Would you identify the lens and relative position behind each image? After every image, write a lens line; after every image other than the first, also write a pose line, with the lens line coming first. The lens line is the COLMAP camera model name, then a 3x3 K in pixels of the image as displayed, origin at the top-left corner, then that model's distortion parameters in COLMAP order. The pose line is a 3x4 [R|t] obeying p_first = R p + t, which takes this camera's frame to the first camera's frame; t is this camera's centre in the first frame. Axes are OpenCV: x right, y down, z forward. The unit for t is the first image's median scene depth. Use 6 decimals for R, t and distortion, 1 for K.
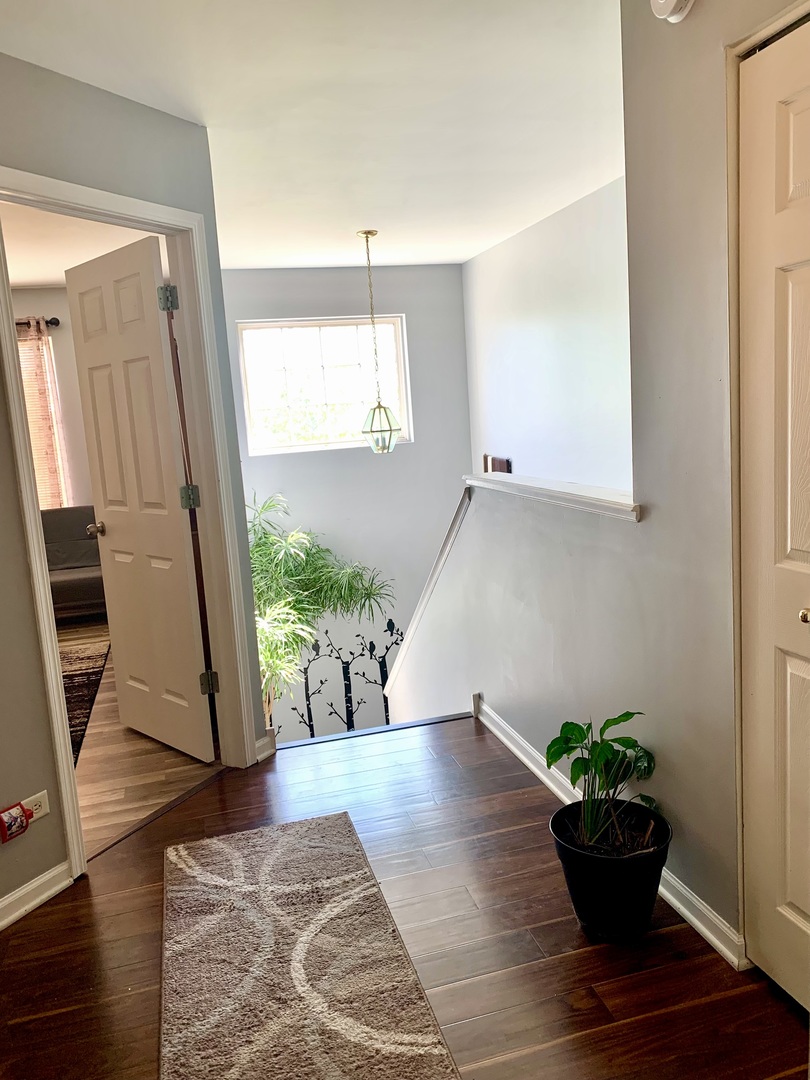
lens RADIAL K [[822.9, 0, 408.9], [0, 822.9, 535.2], [0, 0, 1]] dist [0.048359, -0.057882]
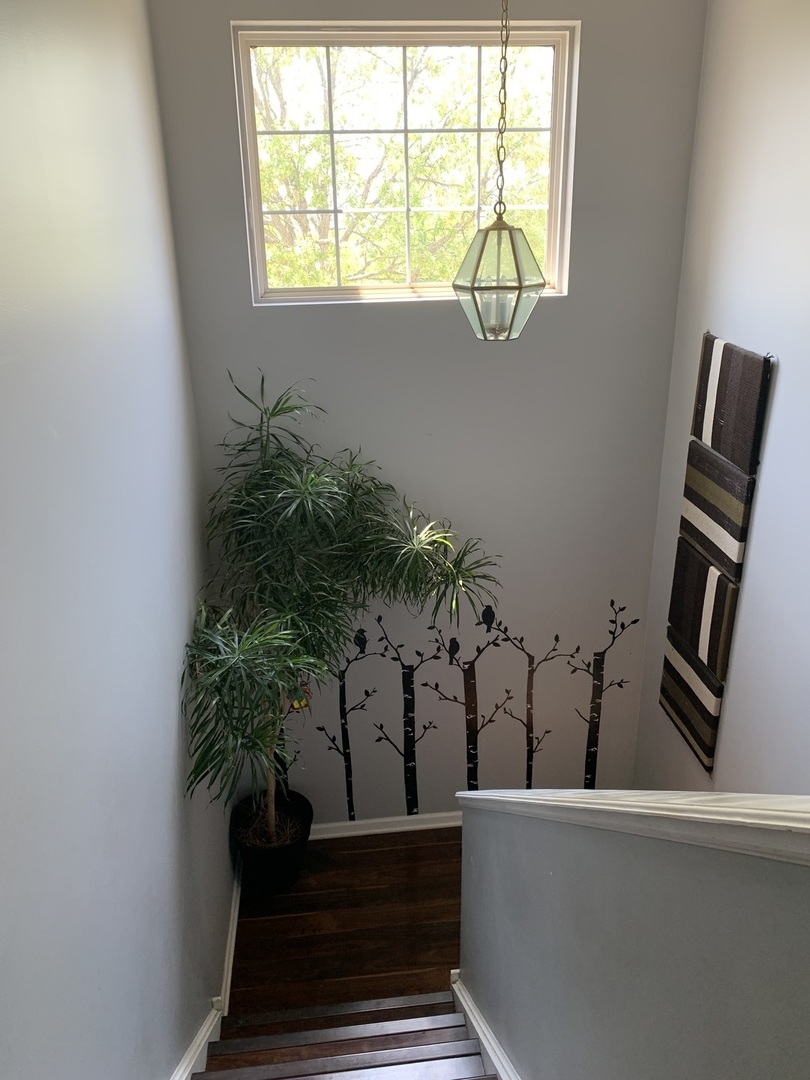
lens RADIAL K [[822.9, 0, 403.0], [0, 822.9, 548.0], [0, 0, 1]] dist [0.048359, -0.057882]
pose [[0.984675, 0.108058, -0.136891, -0.006858], [-0.073430, 0.968834, 0.236575, -0.073789], [0.158189, -0.222898, 0.961921, 0.434180]]
